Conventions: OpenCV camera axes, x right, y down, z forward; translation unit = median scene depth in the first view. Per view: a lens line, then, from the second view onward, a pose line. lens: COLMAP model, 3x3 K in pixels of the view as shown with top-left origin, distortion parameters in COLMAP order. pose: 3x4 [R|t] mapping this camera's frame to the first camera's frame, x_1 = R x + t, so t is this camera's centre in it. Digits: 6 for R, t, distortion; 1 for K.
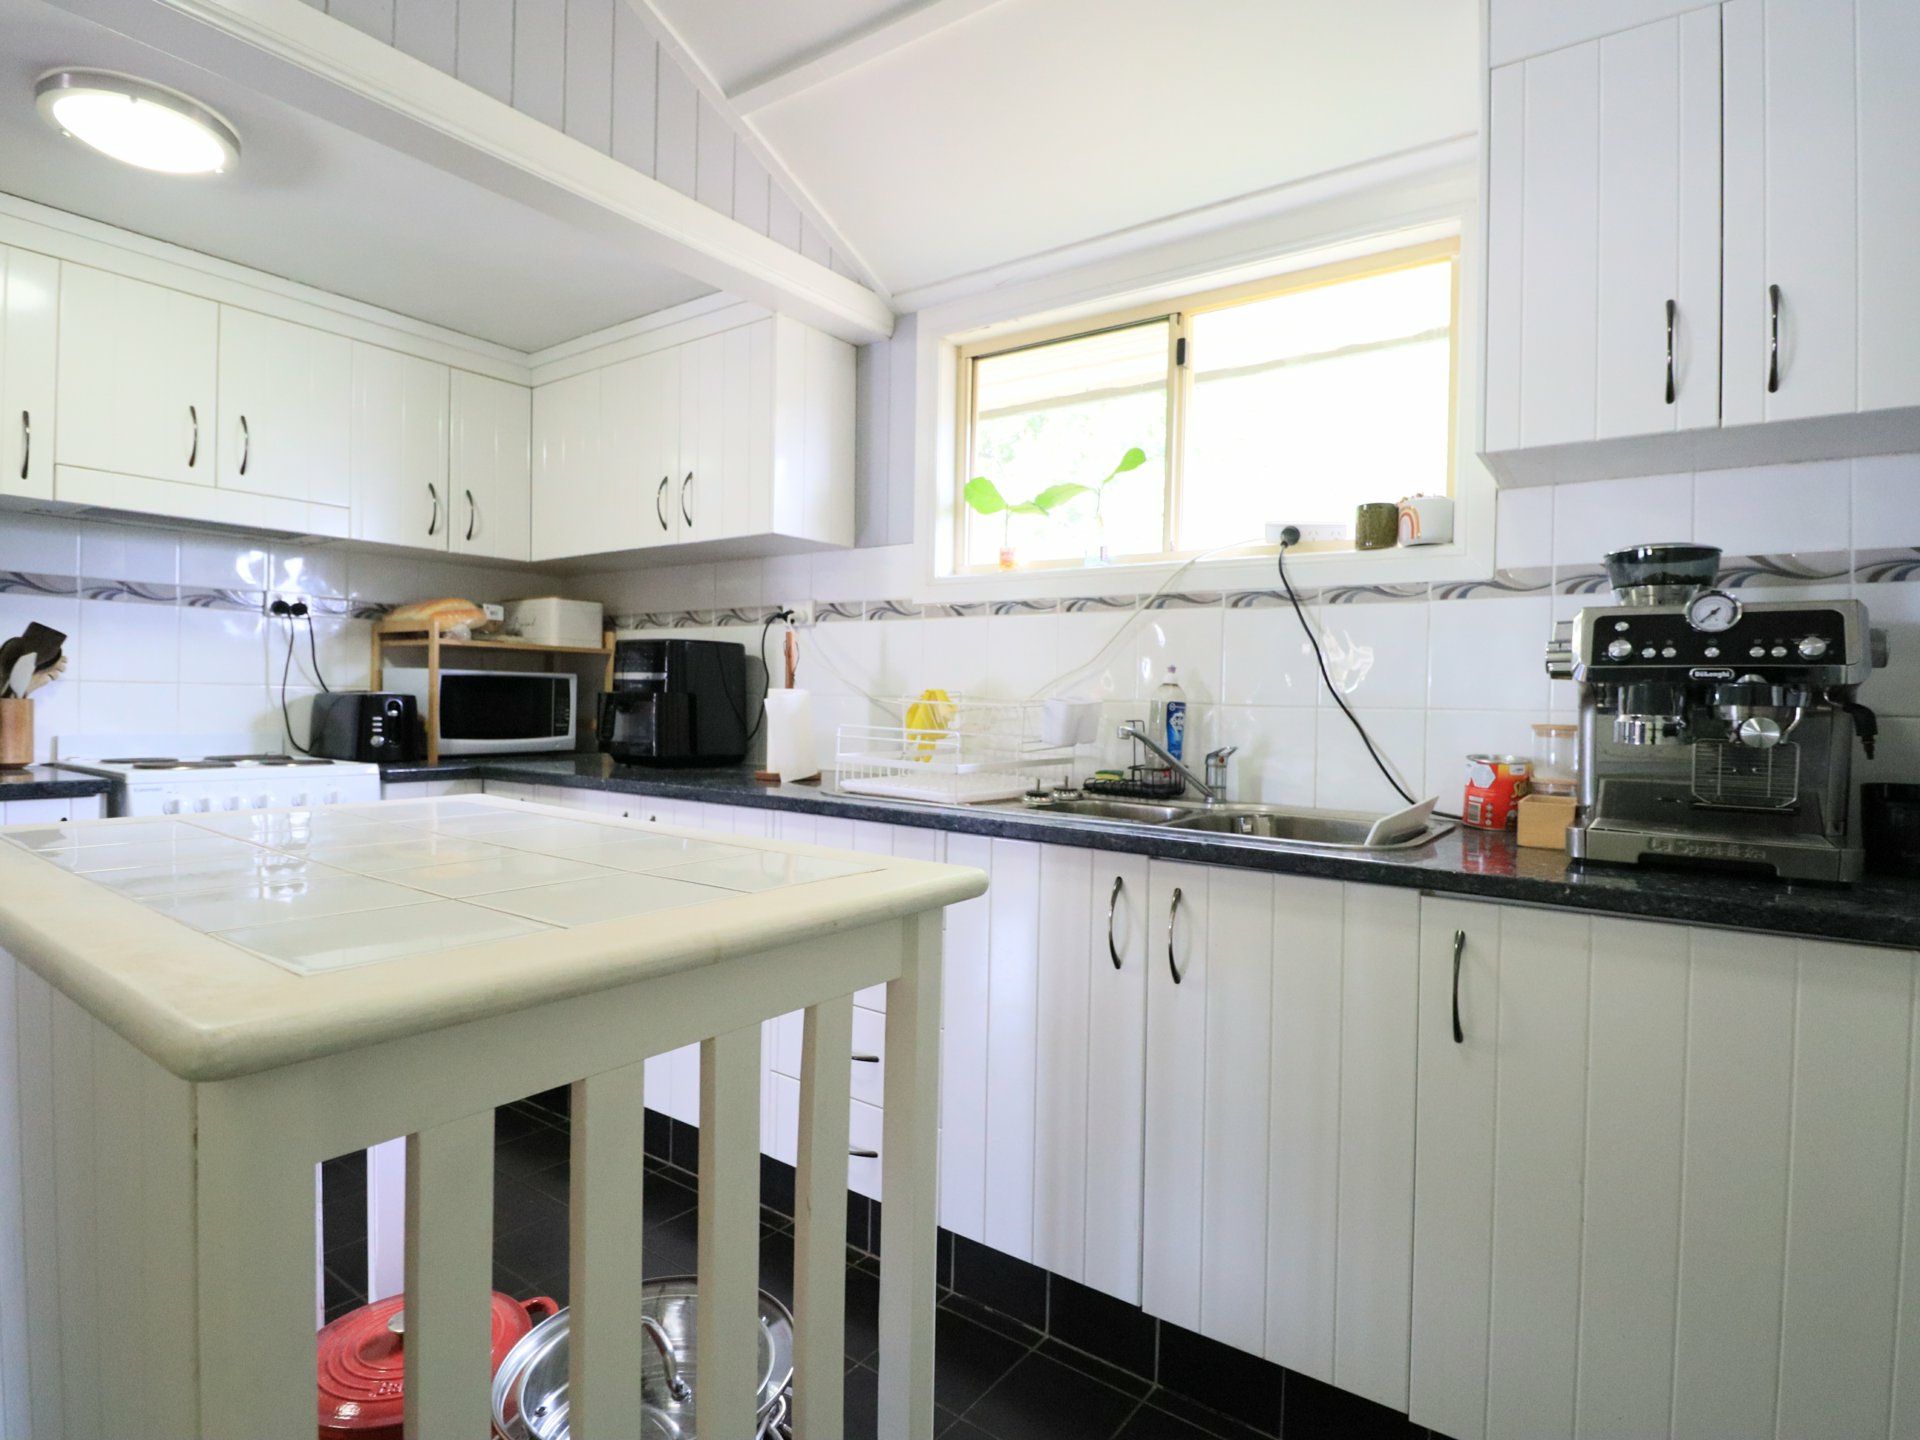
lens RADIAL K [[1000.7, 0, 987.1], [0, 1000.7, 714.8], [0, 0, 1]] dist [0.001981, -0.014672]
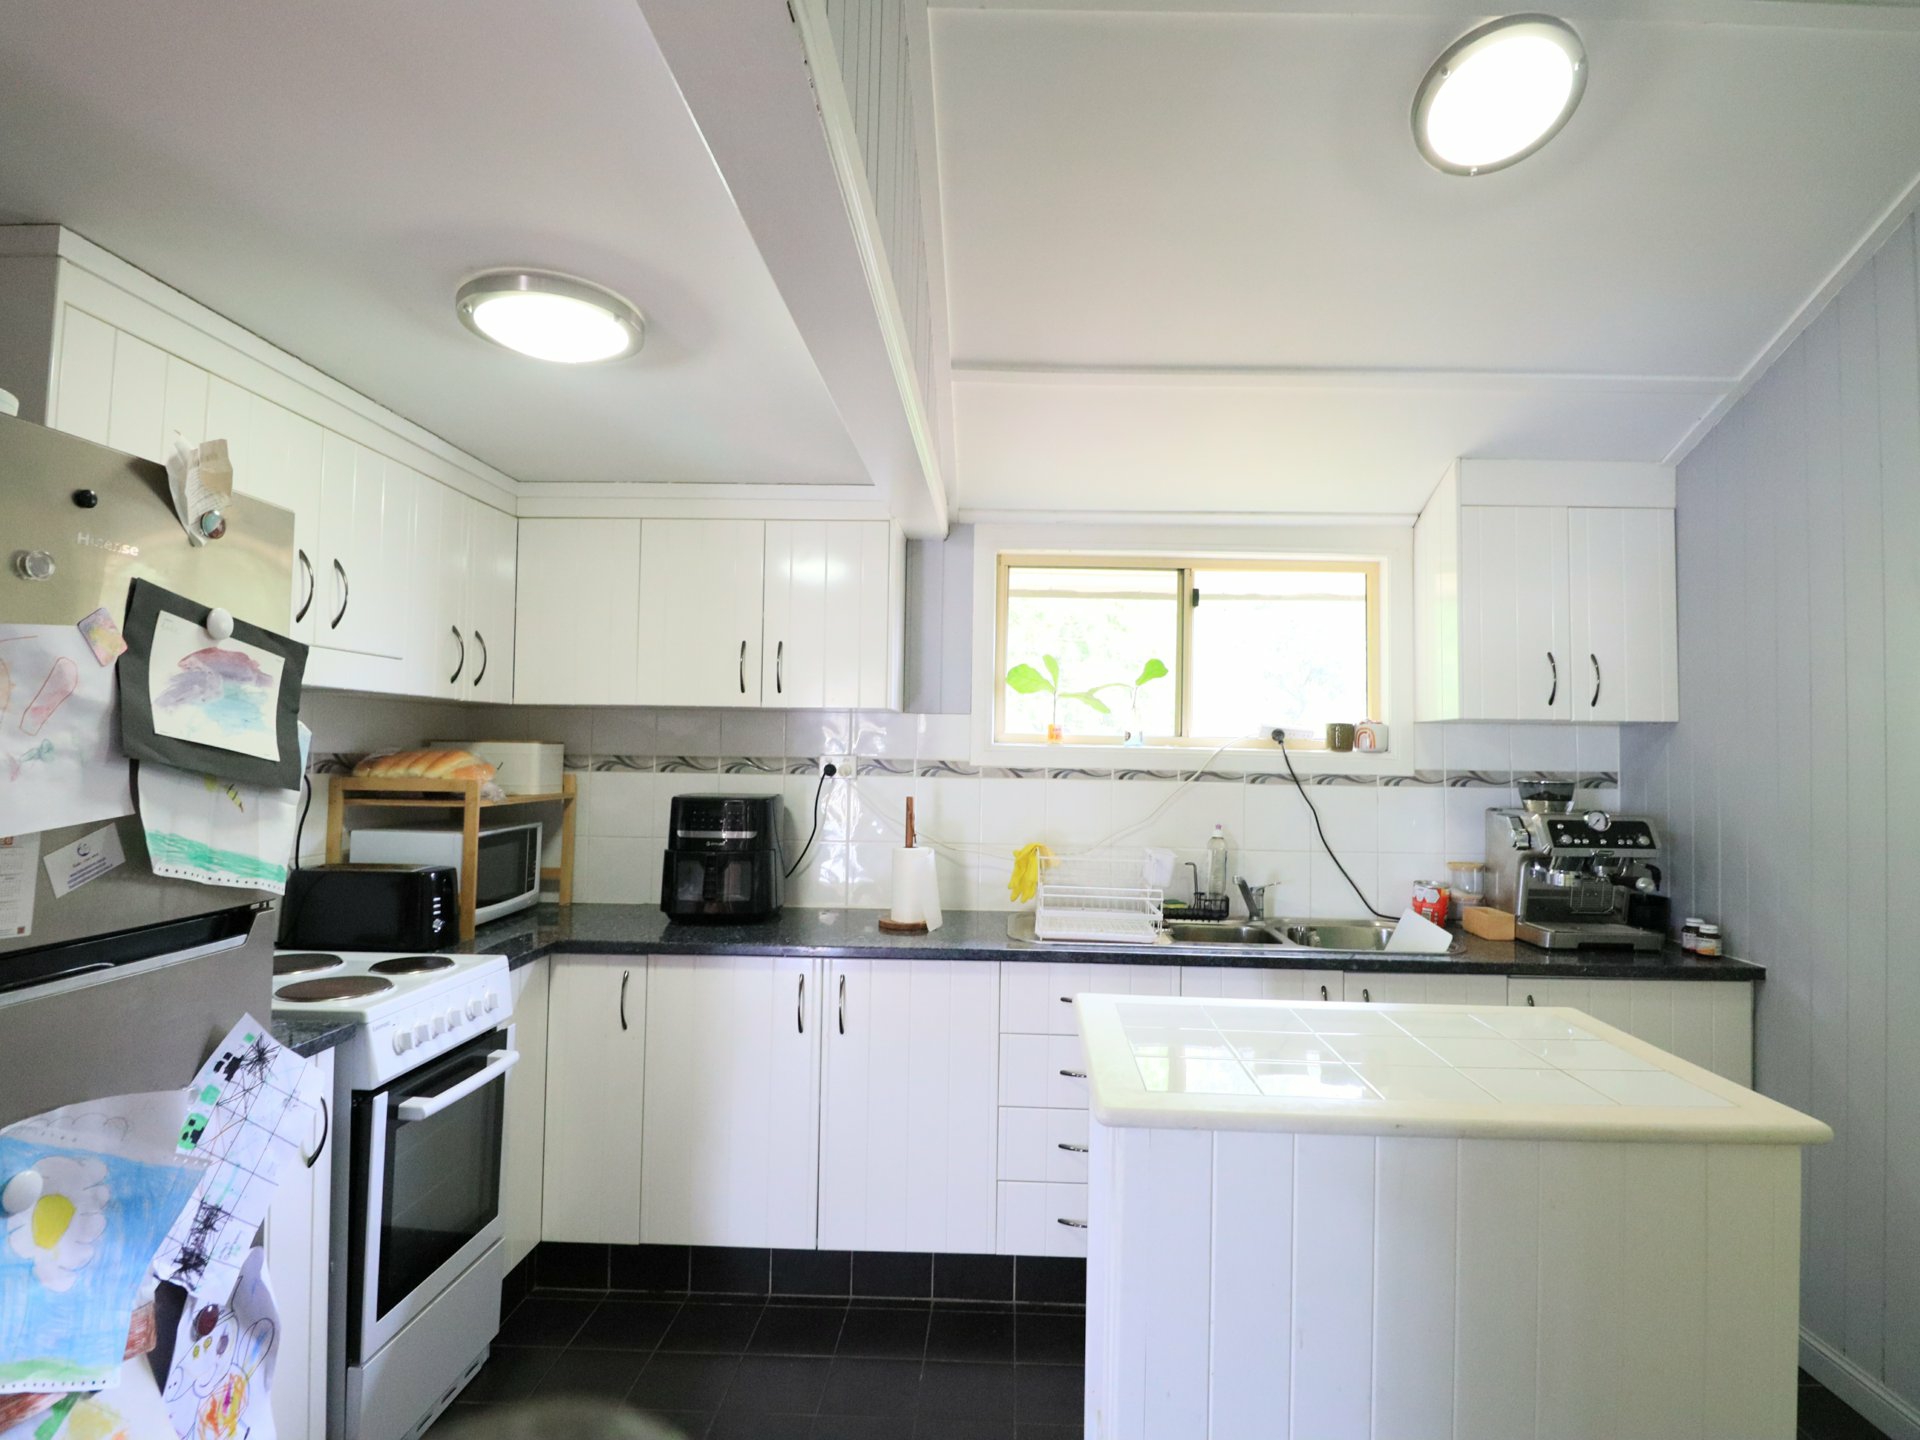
lens RADIAL K [[1000.7, 0, 987.1], [0, 1000.7, 714.8], [0, 0, 1]] dist [0.001981, -0.014672]
pose [[0.832249, 0.013968, 0.554226, -0.825569], [0.008256, 0.999259, -0.037581, -0.144146], [-0.554341, 0.035852, 0.831517, -0.009572]]
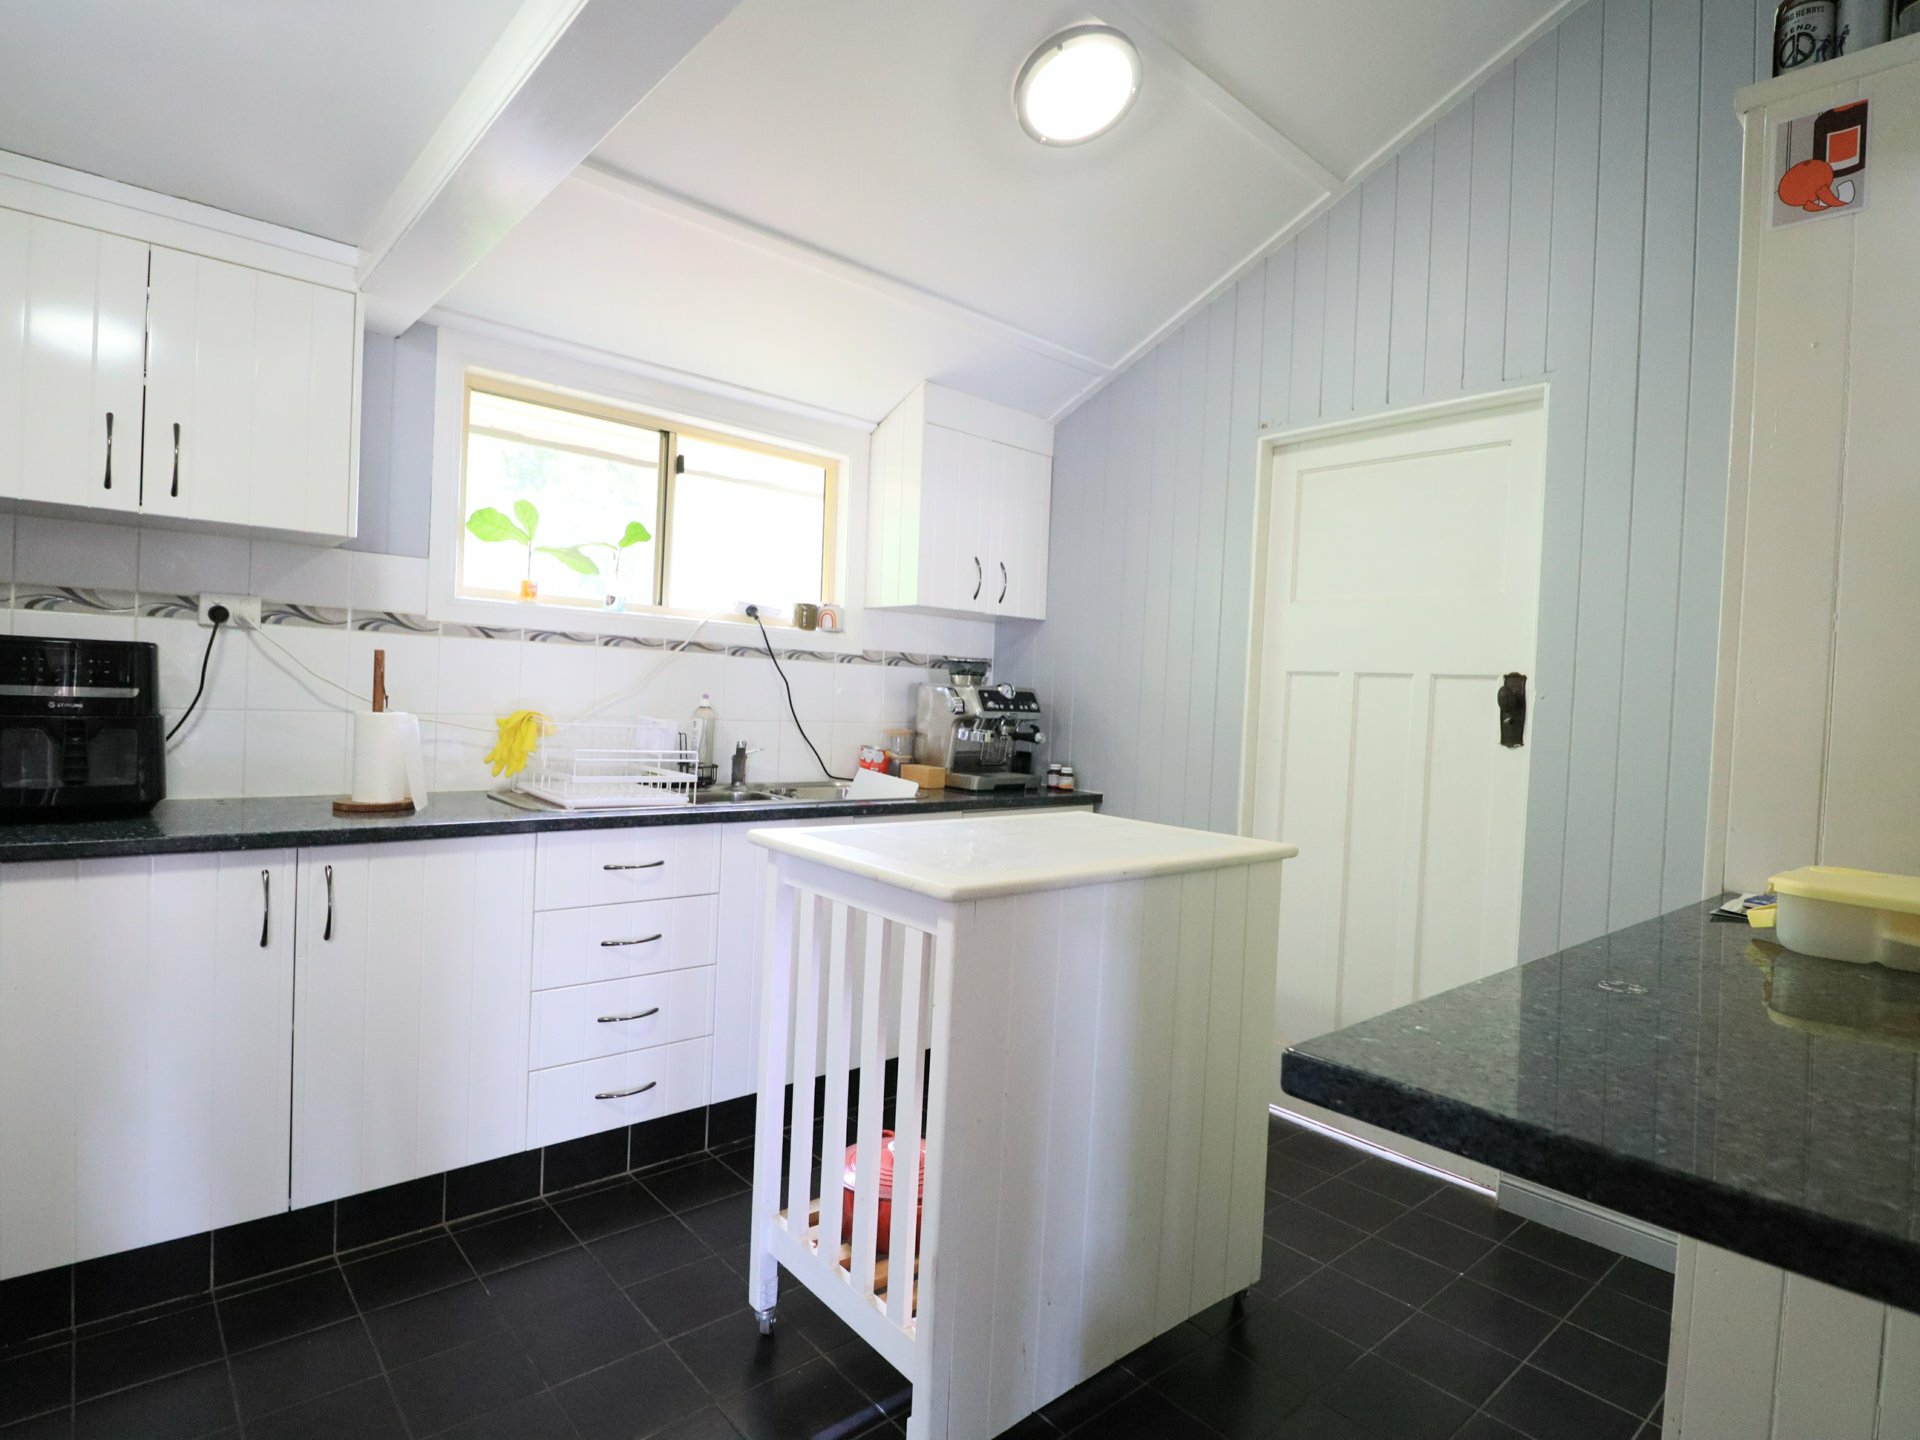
lens RADIAL K [[1000.7, 0, 987.1], [0, 1000.7, 714.8], [0, 0, 1]] dist [0.001981, -0.014672]
pose [[0.223290, -0.029977, 0.974291, -1.058078], [-0.026160, 0.998983, 0.036733, -0.077224], [-0.974401, -0.033690, 0.222278, 0.263533]]
